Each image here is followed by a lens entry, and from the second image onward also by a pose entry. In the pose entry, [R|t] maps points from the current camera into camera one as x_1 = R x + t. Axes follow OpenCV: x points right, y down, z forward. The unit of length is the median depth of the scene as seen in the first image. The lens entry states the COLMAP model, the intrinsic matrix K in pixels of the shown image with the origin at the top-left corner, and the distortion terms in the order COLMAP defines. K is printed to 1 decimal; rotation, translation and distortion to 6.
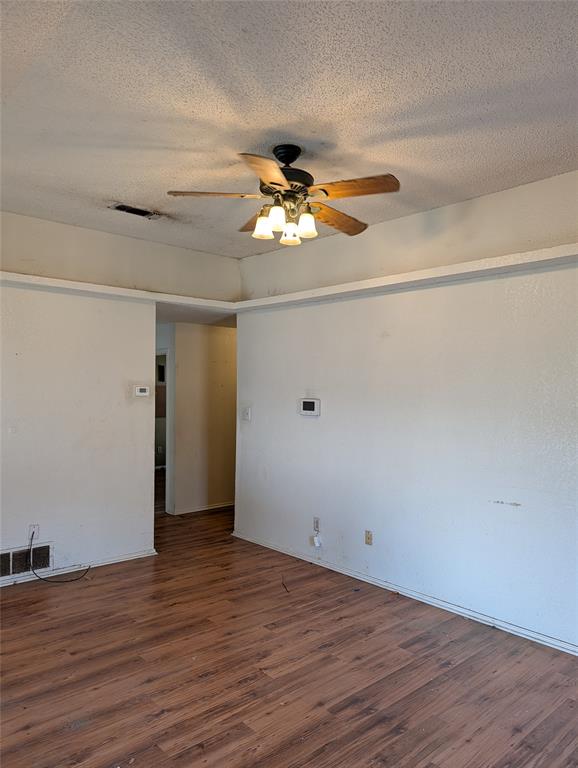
lens RADIAL K [[552.2, 0, 296.3], [0, 552.2, 384.0], [0, 0, 1]] dist [0.002594, -0.002303]
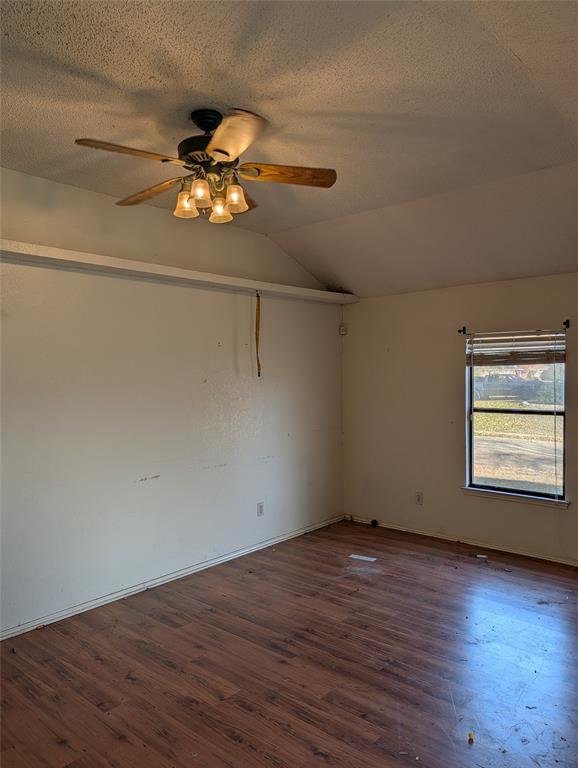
lens RADIAL K [[552.2, 0, 291.7], [0, 552.2, 388.8], [0, 0, 1]] dist [0.002594, -0.002303]
pose [[-0.100358, -0.038209, 0.994217, -0.928282], [0.012587, 0.999134, 0.039668, -0.016250], [-0.994872, 0.016495, -0.099790, 0.957855]]
